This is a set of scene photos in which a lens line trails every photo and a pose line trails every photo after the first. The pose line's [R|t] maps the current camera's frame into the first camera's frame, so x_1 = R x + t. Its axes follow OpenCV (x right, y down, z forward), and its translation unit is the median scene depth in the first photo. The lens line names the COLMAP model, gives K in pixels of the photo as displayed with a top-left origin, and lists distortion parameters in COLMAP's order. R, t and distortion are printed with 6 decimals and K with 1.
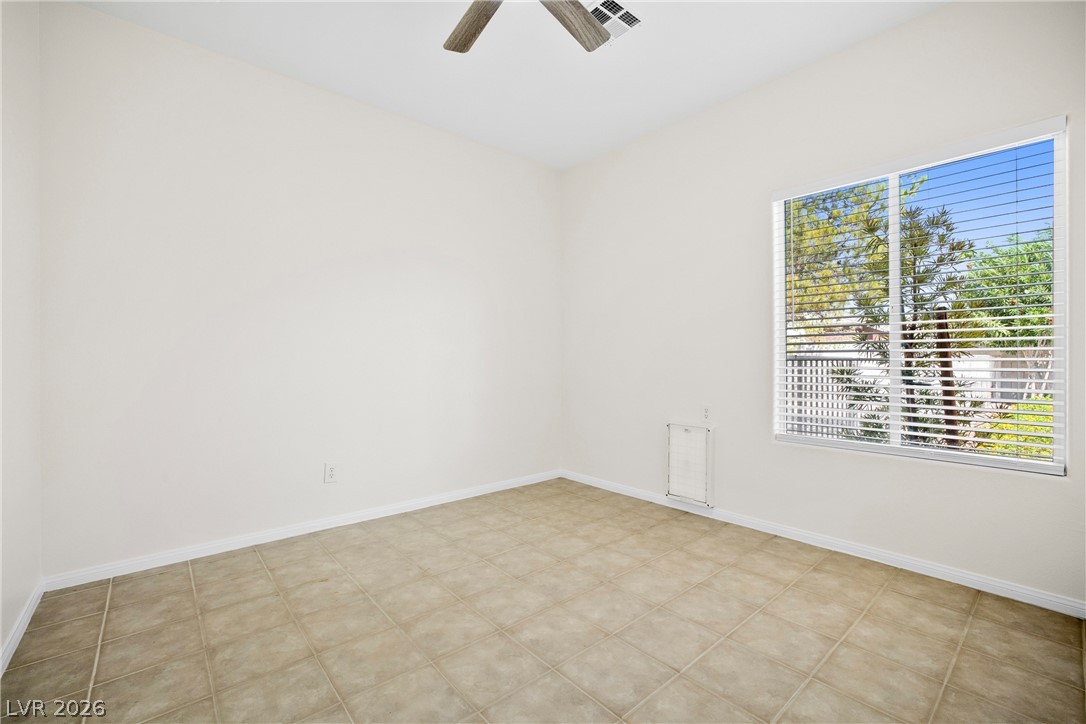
lens RADIAL K [[465.2, 0, 545.5], [0, 465.2, 359.8], [0, 0, 1]] dist [-0.034582, 0.008386]
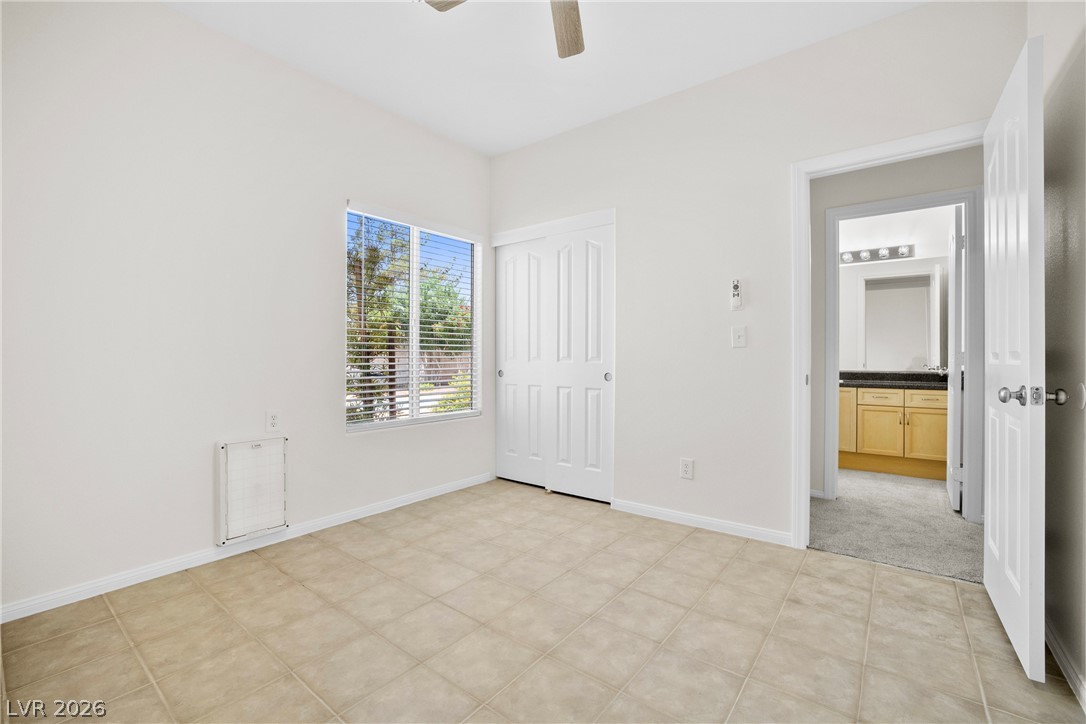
lens RADIAL K [[465.2, 0, 544.8], [0, 465.2, 363.1], [0, 0, 1]] dist [-0.034582, 0.008386]
pose [[-0.196529, -0.008358, 0.980462, -0.704727], [-0.000721, 0.999965, 0.008380, 0.004590], [-0.980498, 0.000940, -0.196528, 0.848676]]
